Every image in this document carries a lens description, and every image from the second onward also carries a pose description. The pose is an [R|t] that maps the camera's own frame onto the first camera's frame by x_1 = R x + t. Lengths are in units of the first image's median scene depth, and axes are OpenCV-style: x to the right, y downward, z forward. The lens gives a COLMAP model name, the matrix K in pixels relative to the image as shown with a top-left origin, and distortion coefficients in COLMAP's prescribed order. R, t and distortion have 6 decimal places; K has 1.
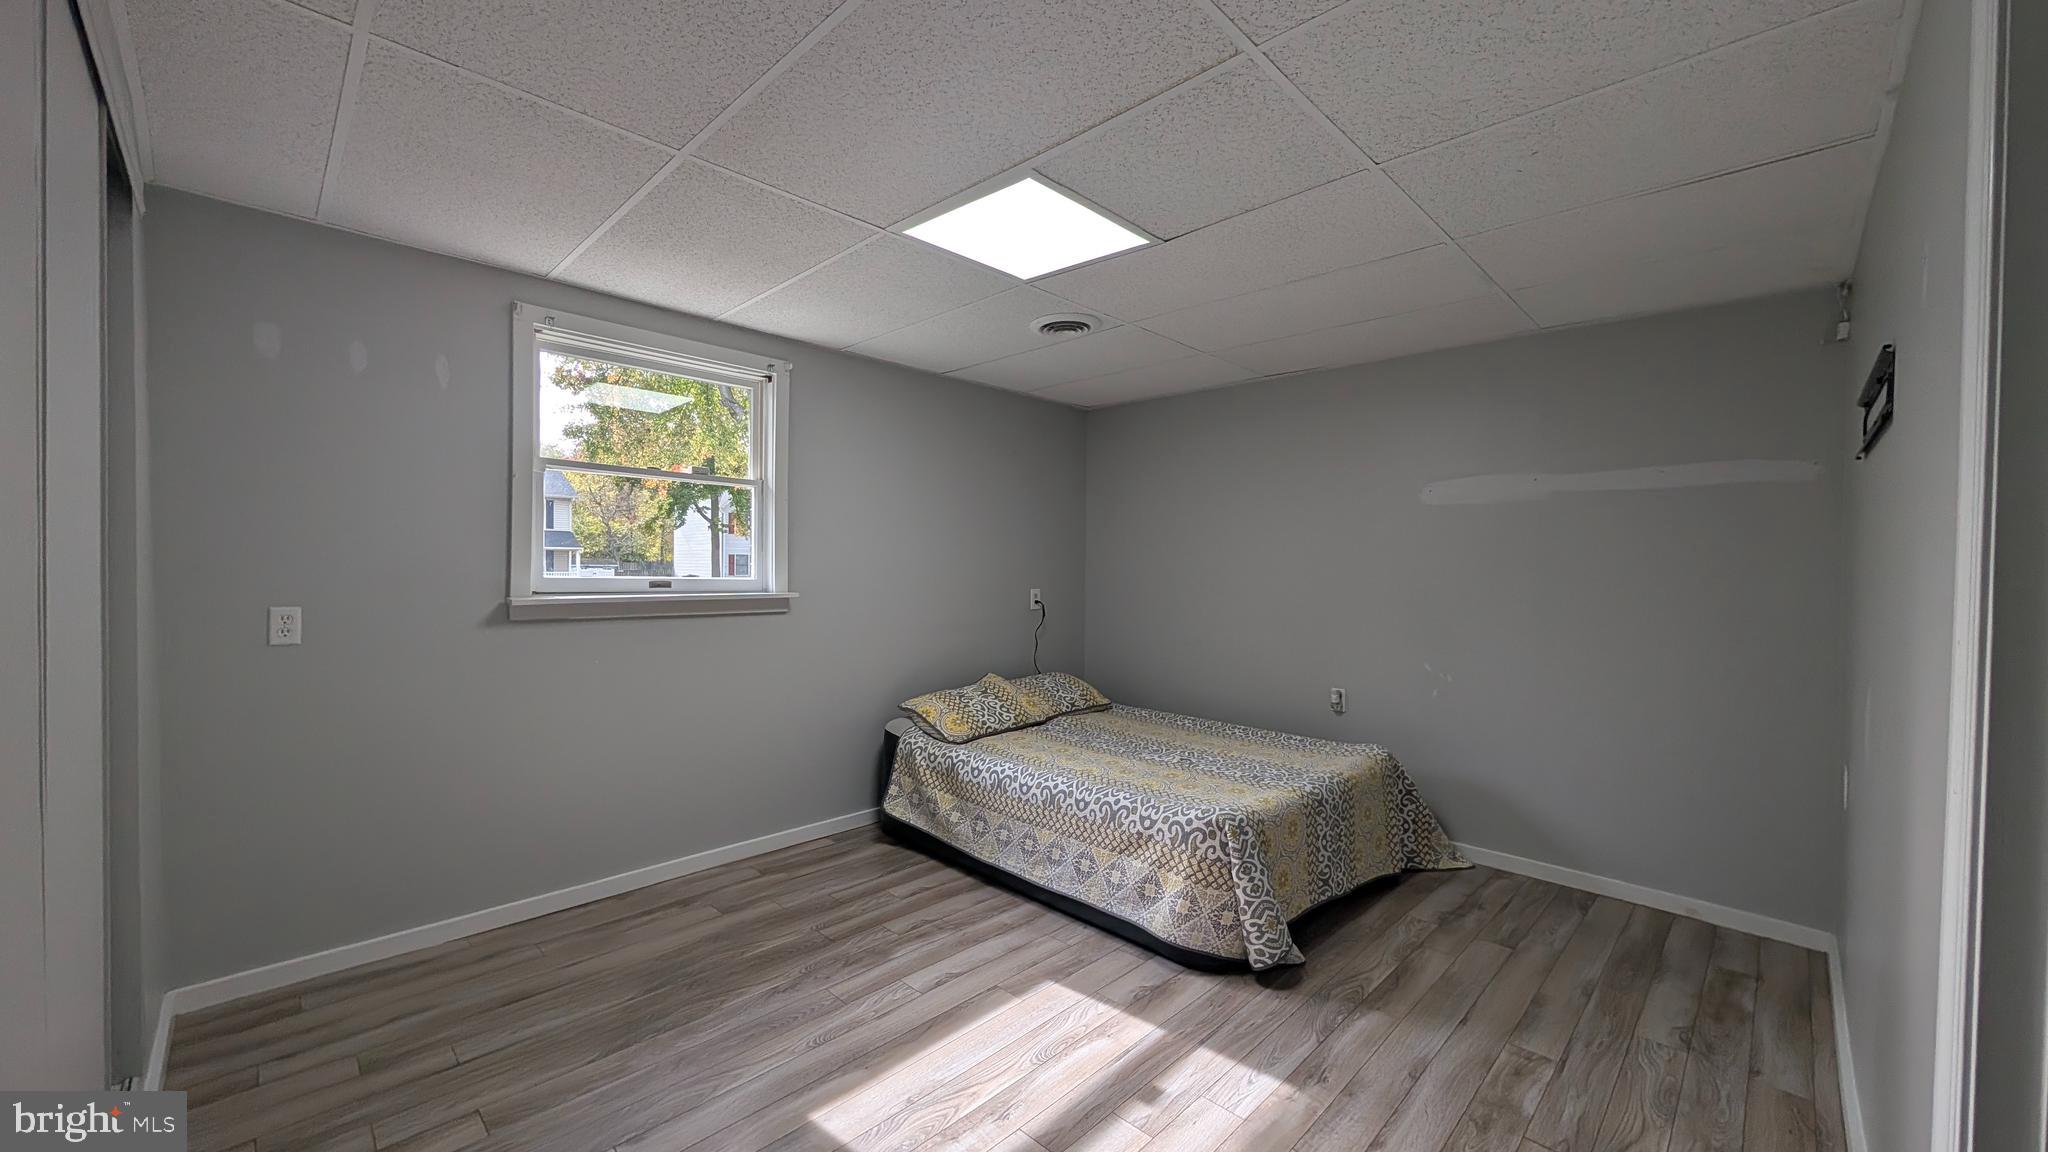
lens RADIAL K [[769.8, 0, 1018.8], [0, 769.8, 580.6], [0, 0, 1]] dist [0.001196, 0.000135]
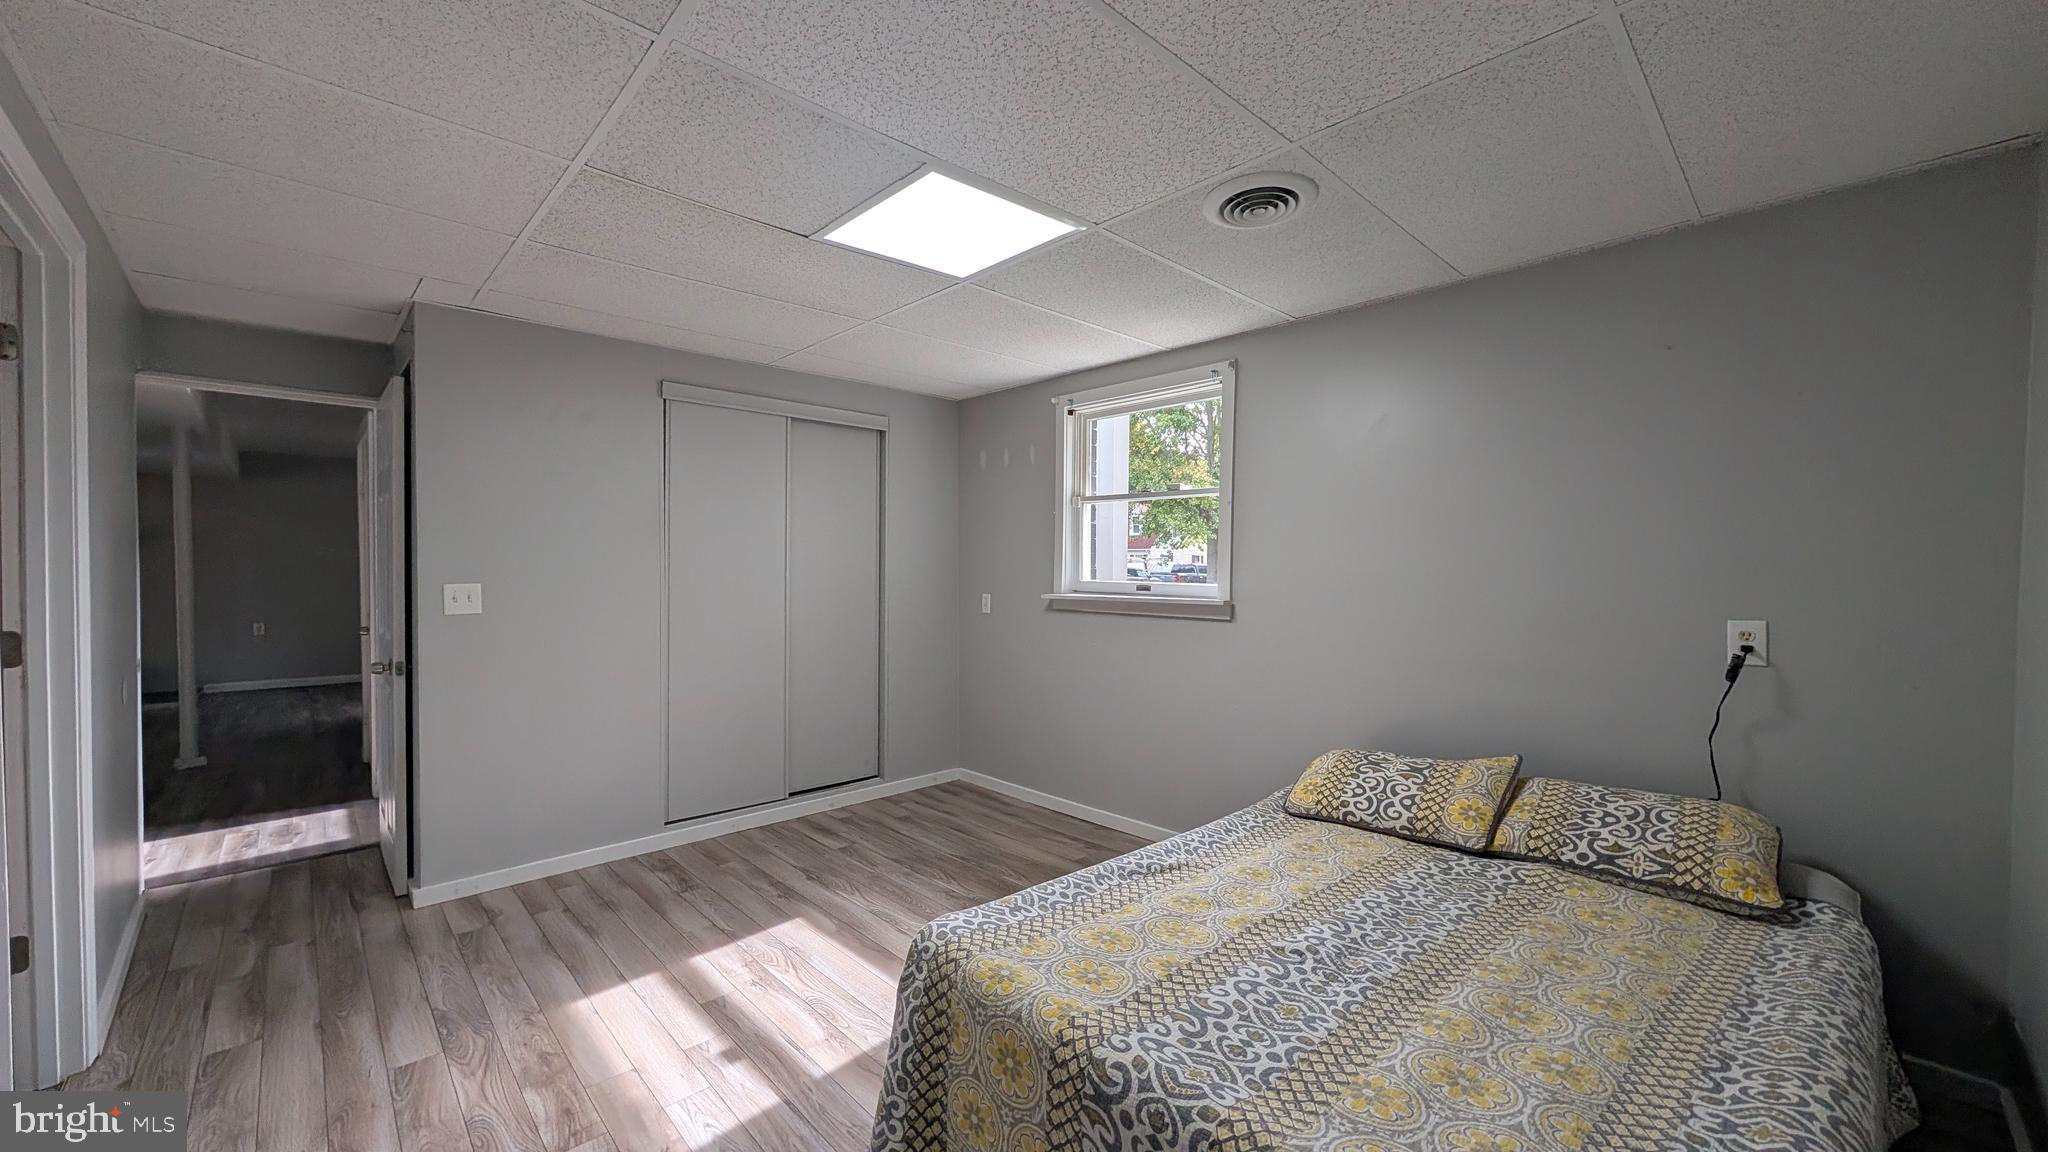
lens RADIAL K [[769.8, 0, 1018.8], [0, 769.8, 580.6], [0, 0, 1]] dist [0.001196, 0.000135]
pose [[-0.032449, 0.007530, -0.999445, 0.993537], [-0.018618, 0.999794, 0.008137, -0.017266], [0.999300, 0.018871, -0.032302, 1.141143]]
